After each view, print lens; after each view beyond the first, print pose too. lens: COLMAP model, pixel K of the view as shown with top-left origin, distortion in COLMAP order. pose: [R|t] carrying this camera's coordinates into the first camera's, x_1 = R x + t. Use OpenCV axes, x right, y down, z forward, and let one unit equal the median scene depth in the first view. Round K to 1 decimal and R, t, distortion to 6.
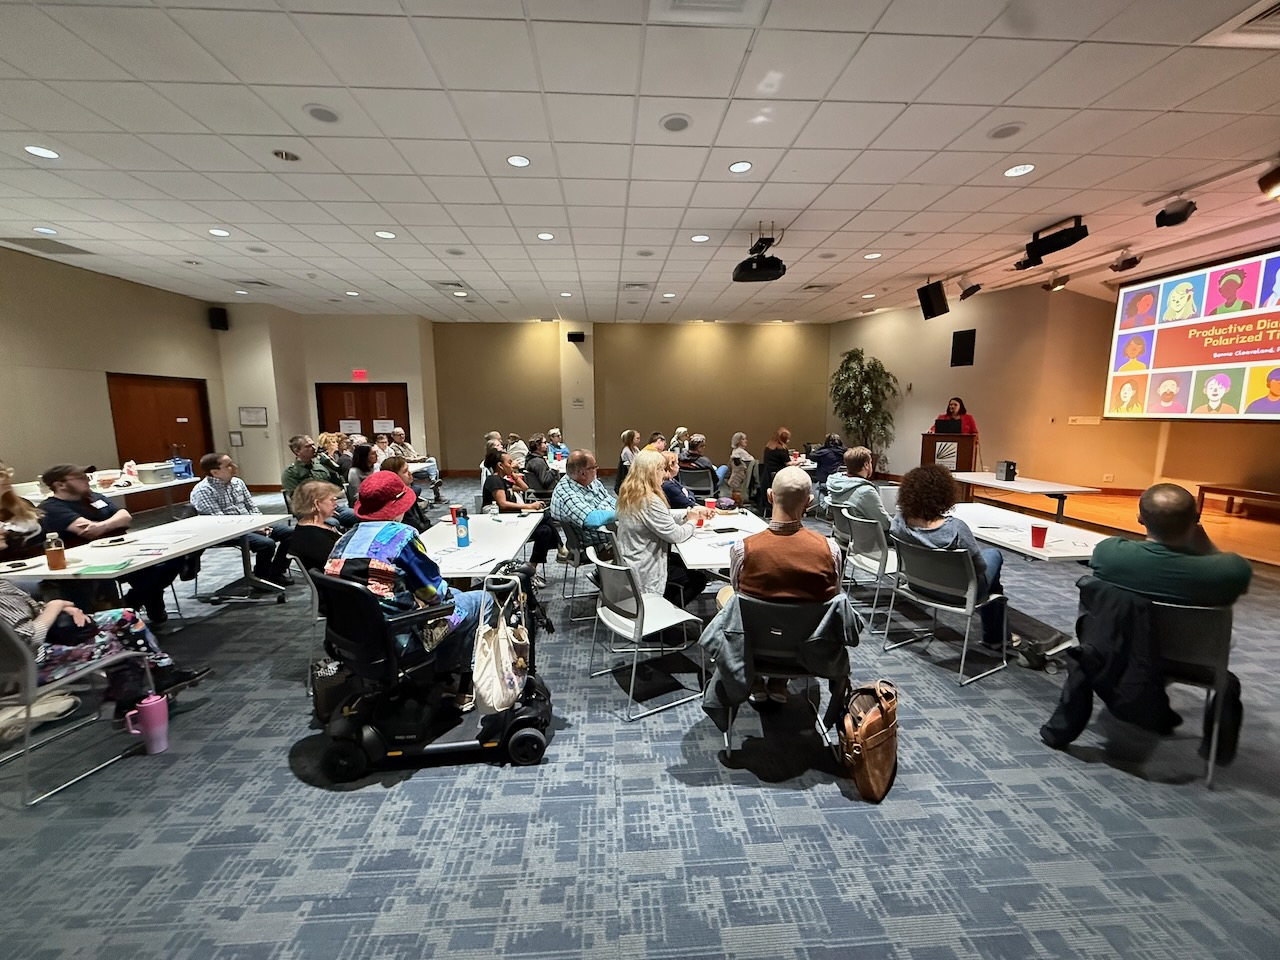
lens RADIAL K [[504.4, 0, 635.0], [0, 504.4, 478.7], [0, 0, 1]] dist [-0.002026, -0.000268]
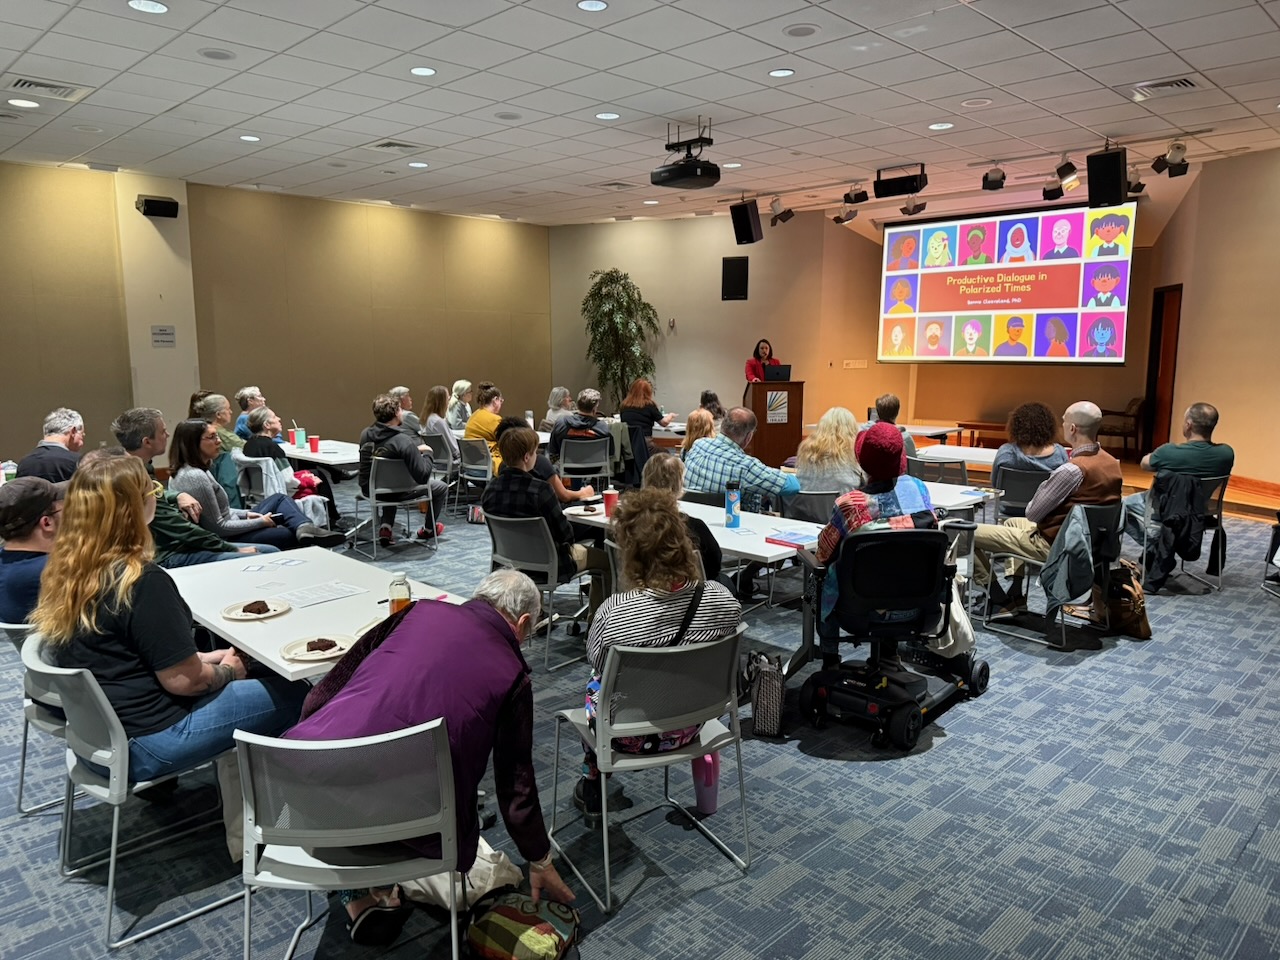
lens RADIAL K [[900.2, 0, 632.0], [0, 900.2, 481.2], [0, 0, 1]] dist [0.021651, -0.024650]
pose [[0.750031, -0.093665, 0.654737, -0.687617], [0.087328, 0.995279, 0.042344, -0.006969], [-0.655612, 0.025417, 0.754670, 0.012849]]
